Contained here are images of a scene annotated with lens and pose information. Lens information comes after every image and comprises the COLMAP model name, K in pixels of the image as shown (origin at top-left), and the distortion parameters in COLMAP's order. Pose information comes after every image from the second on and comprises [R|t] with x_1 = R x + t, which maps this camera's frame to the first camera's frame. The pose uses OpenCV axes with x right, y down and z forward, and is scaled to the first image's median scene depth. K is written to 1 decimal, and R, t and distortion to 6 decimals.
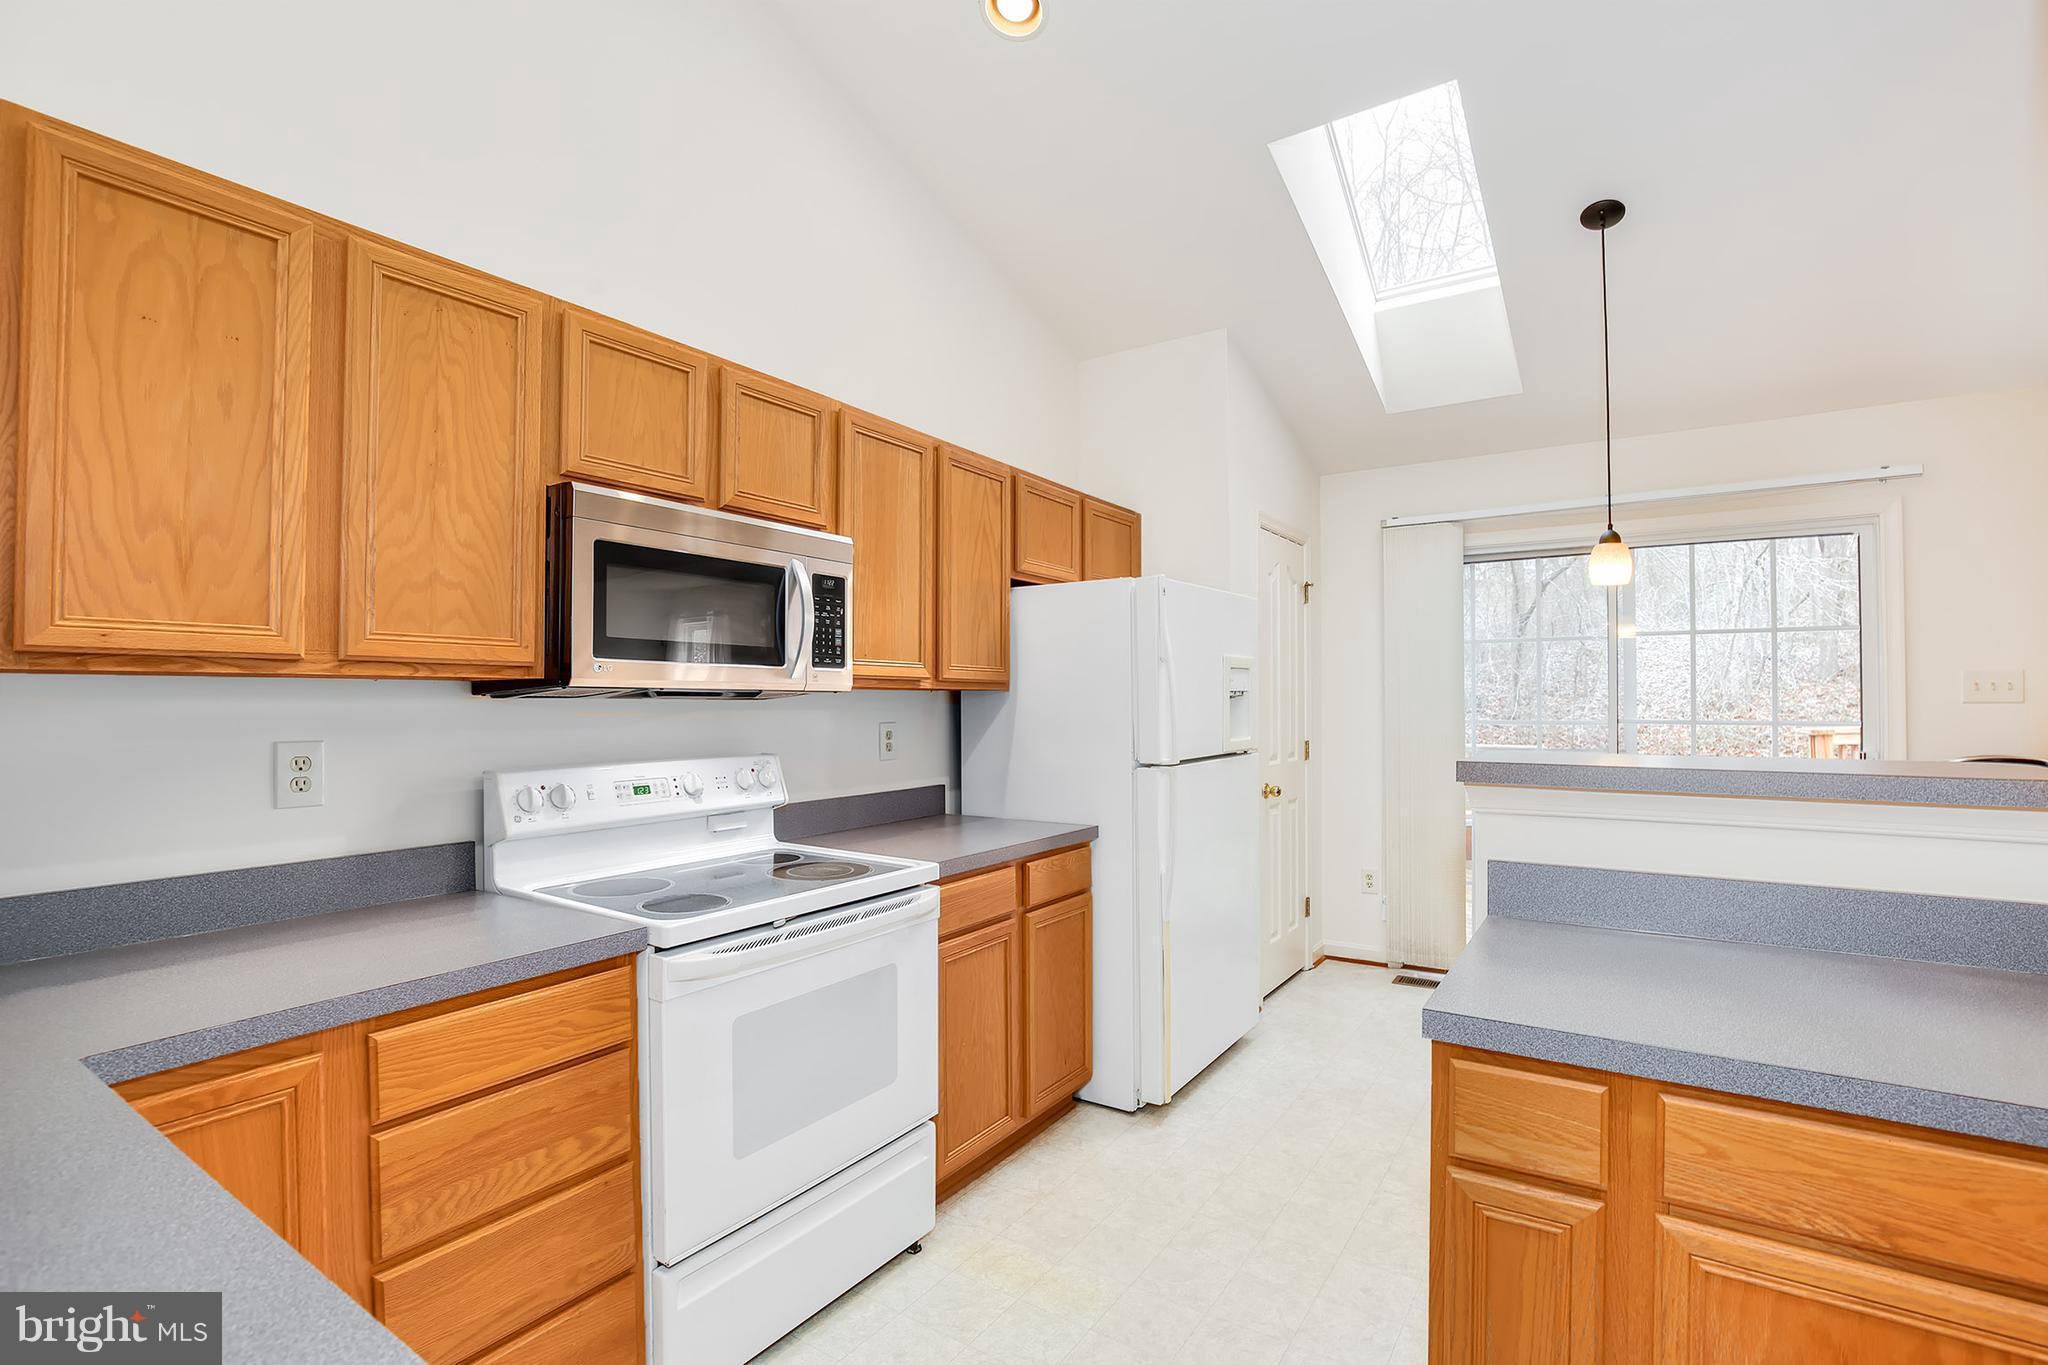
lens RADIAL K [[901.3, 0, 1024.0], [0, 901.3, 682.5], [0, 0, 1]] dist [-0.050091, 0.000007]
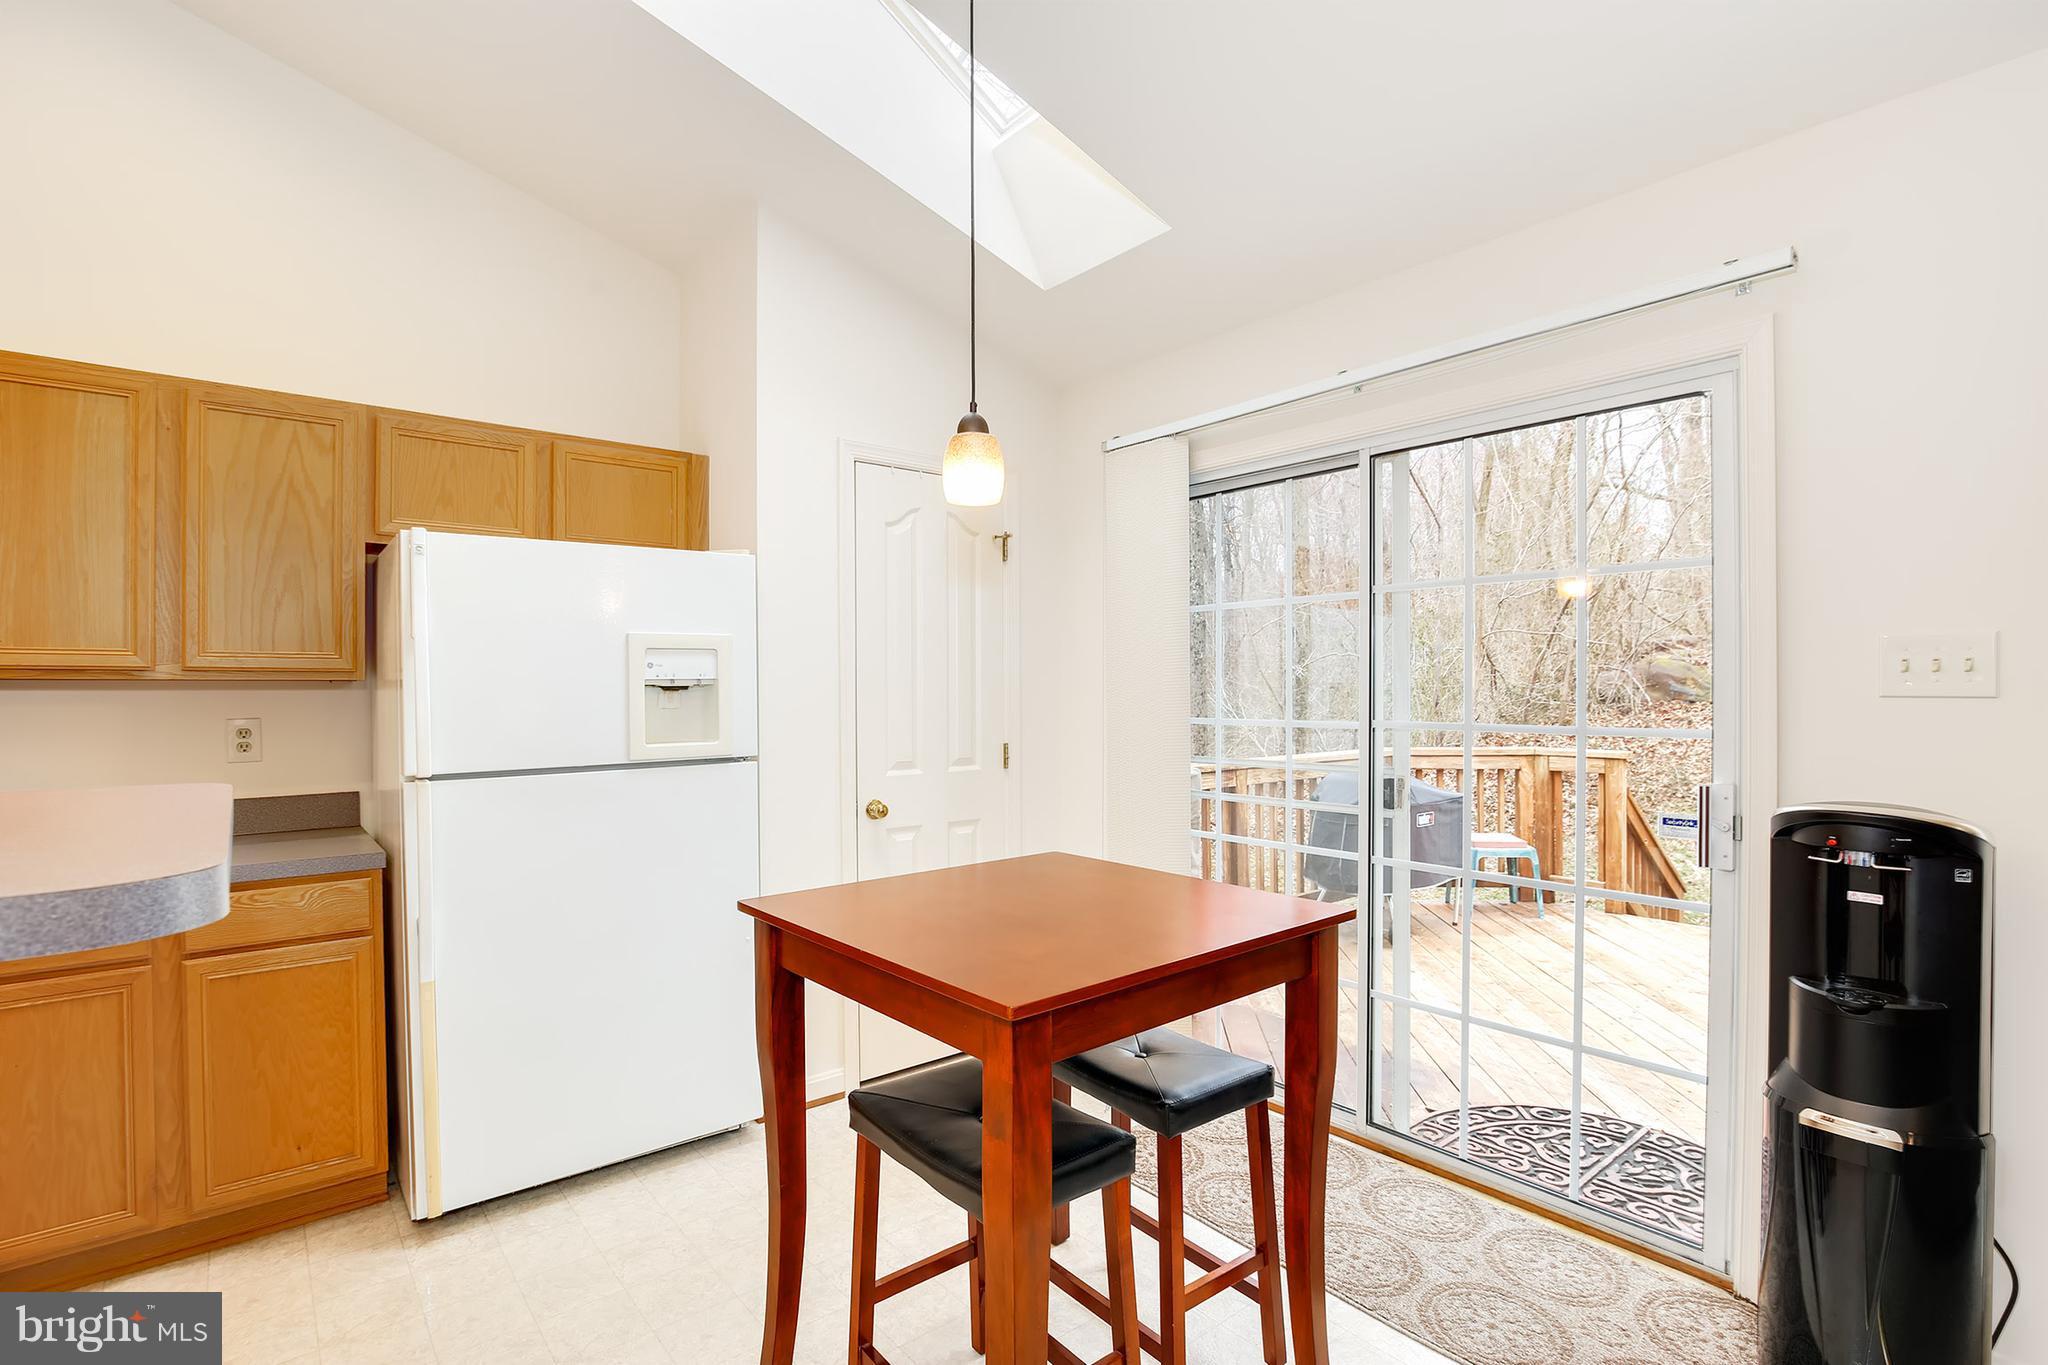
lens RADIAL K [[974.0, 0, 1024.0], [0, 974.0, 682.5], [0, 0, 1]] dist [-0.042845, 0.000031]
pose [[0.962558, -0.003500, -0.271055, 1.062258], [0.006222, 0.999938, 0.009185, 0.008714], [0.271006, -0.010527, 0.962520, 0.437410]]
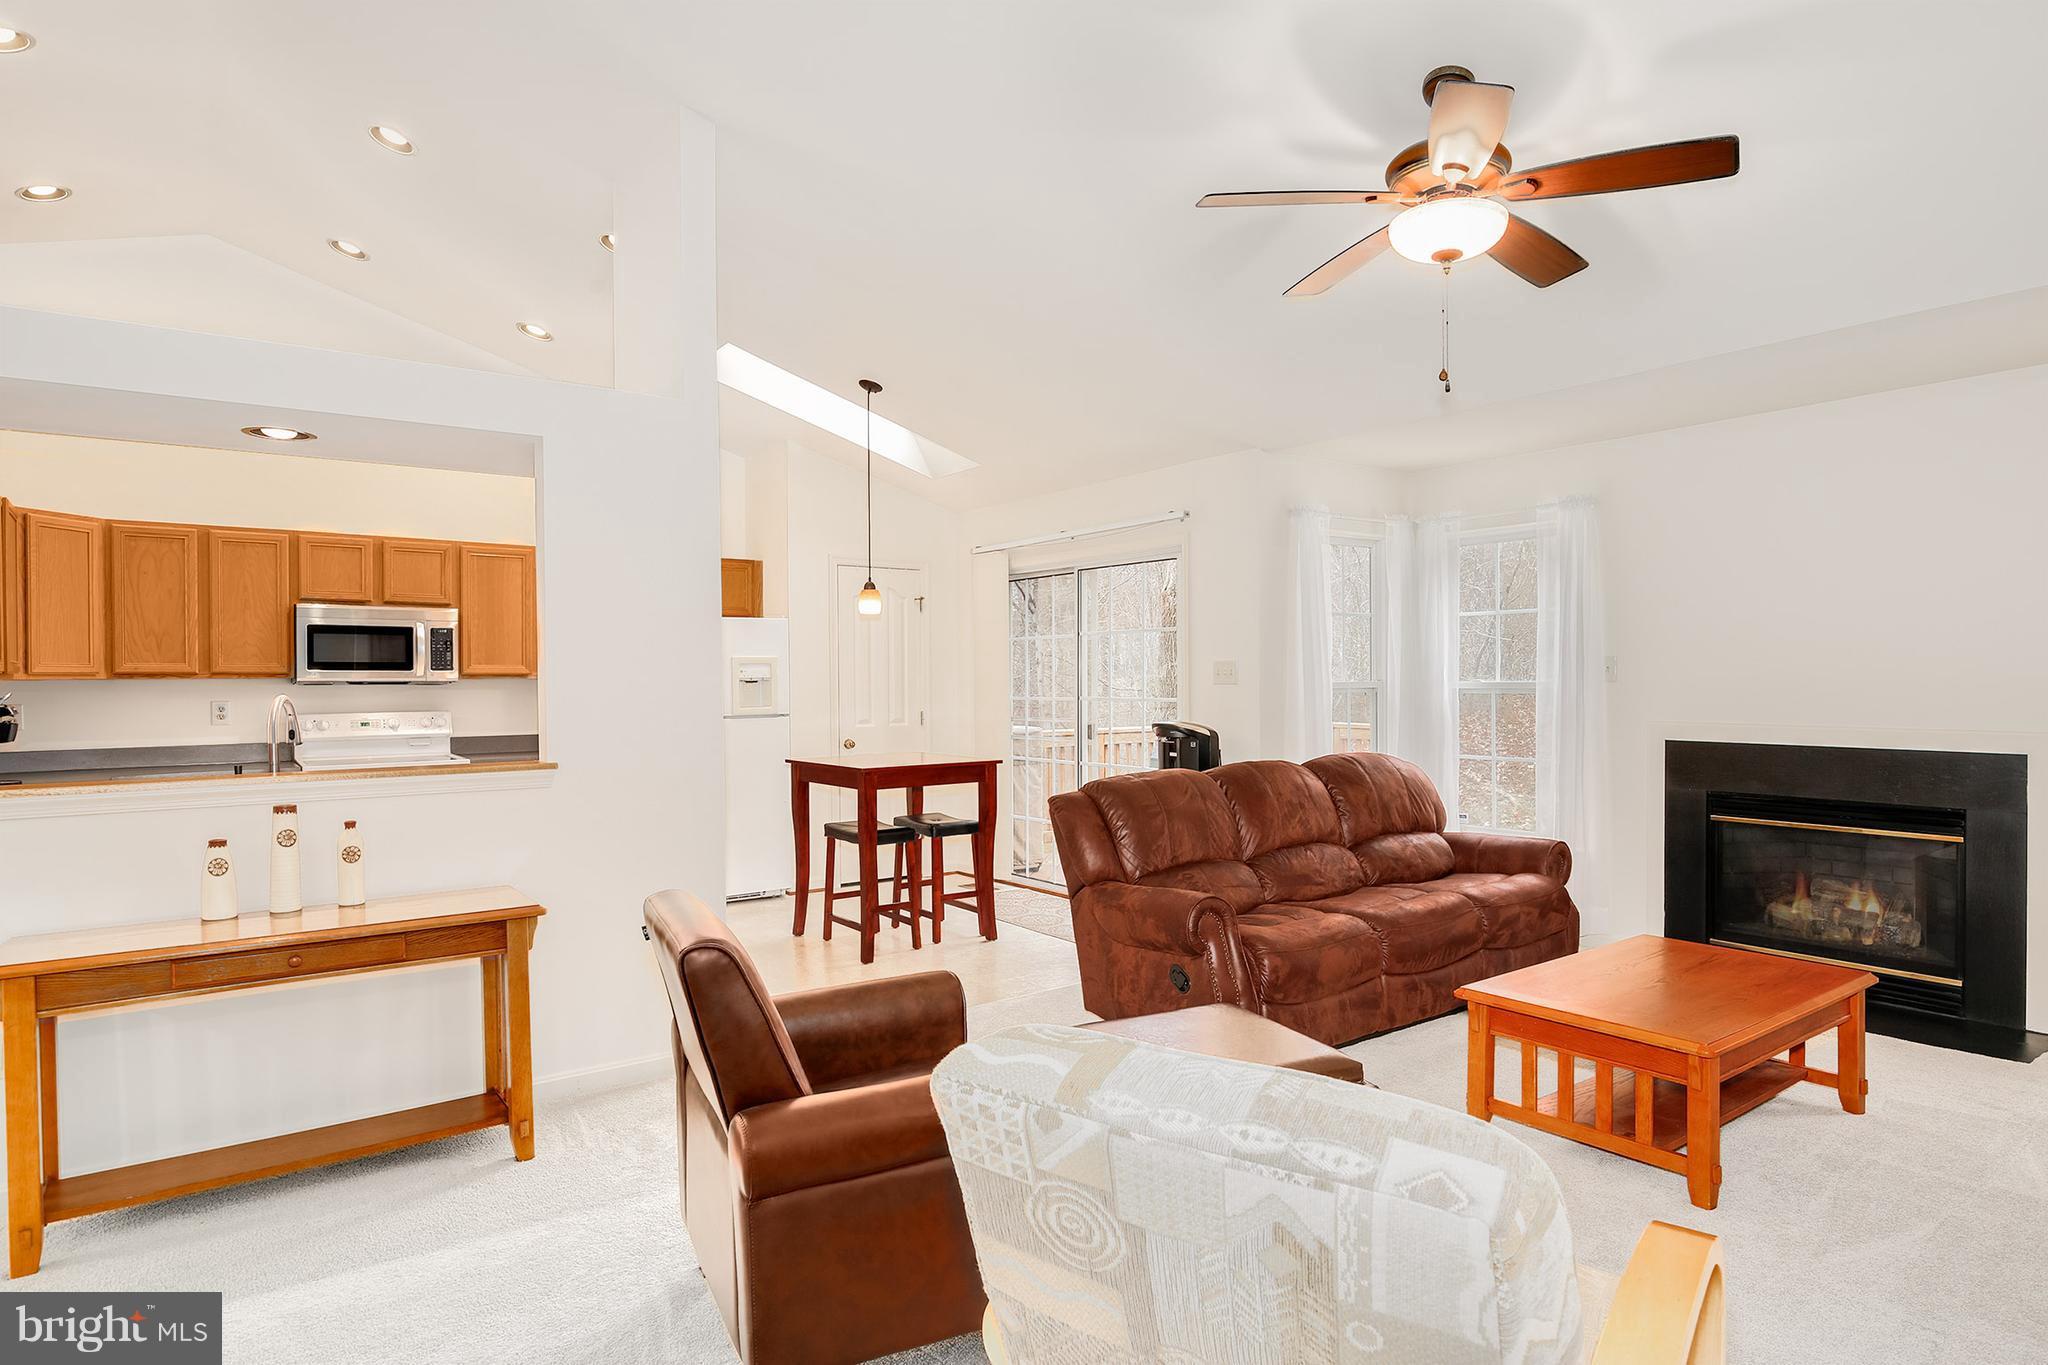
lens RADIAL K [[1160.0, 0, 1028.0], [0, 1160.0, 653.8], [0, 0, 1]] dist [0.000906, -0.000170]
pose [[0.947472, -0.012107, -0.319610, 1.993230], [0.010145, 0.999918, -0.007804, -0.018867], [0.319679, 0.004151, 0.947517, -1.193607]]
